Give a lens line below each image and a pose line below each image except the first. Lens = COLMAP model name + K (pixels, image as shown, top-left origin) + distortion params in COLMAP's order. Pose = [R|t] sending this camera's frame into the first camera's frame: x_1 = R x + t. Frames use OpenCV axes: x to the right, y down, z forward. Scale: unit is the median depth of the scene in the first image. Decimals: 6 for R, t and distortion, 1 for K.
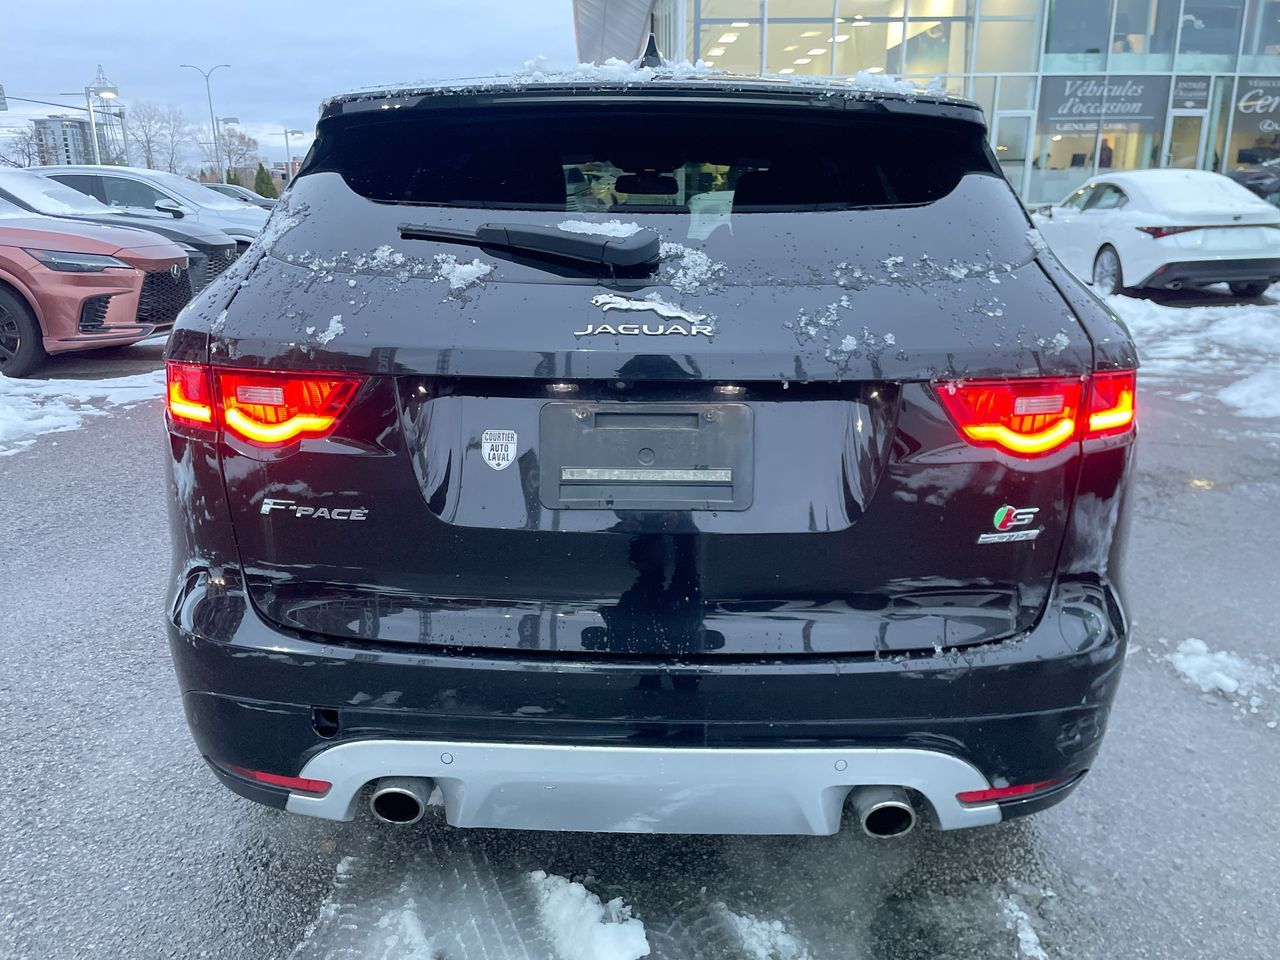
lens RADIAL K [[962.0, 0, 629.6], [0, 962.0, 481.7], [0, 0, 1]] dist [0.092740, -0.118047]
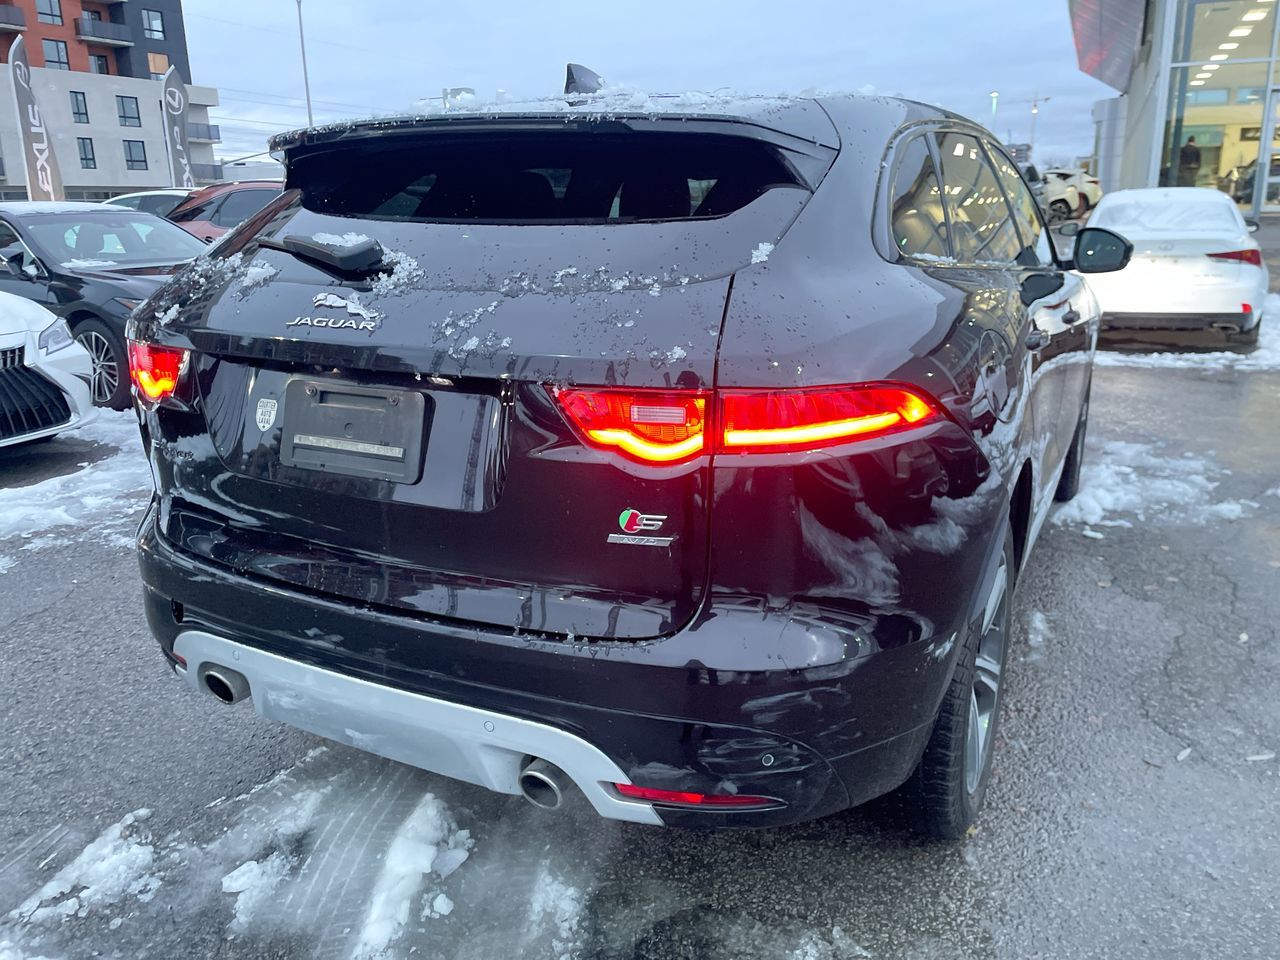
lens RADIAL K [[962.0, 0, 620.9], [0, 962.0, 484.4], [0, 0, 1]] dist [0.092740, -0.118047]
pose [[0.891848, 0.111080, -0.438484, 0.815644], [-0.113439, 0.993325, 0.020908, -0.021851], [0.437879, 0.031094, 0.898496, 0.067723]]
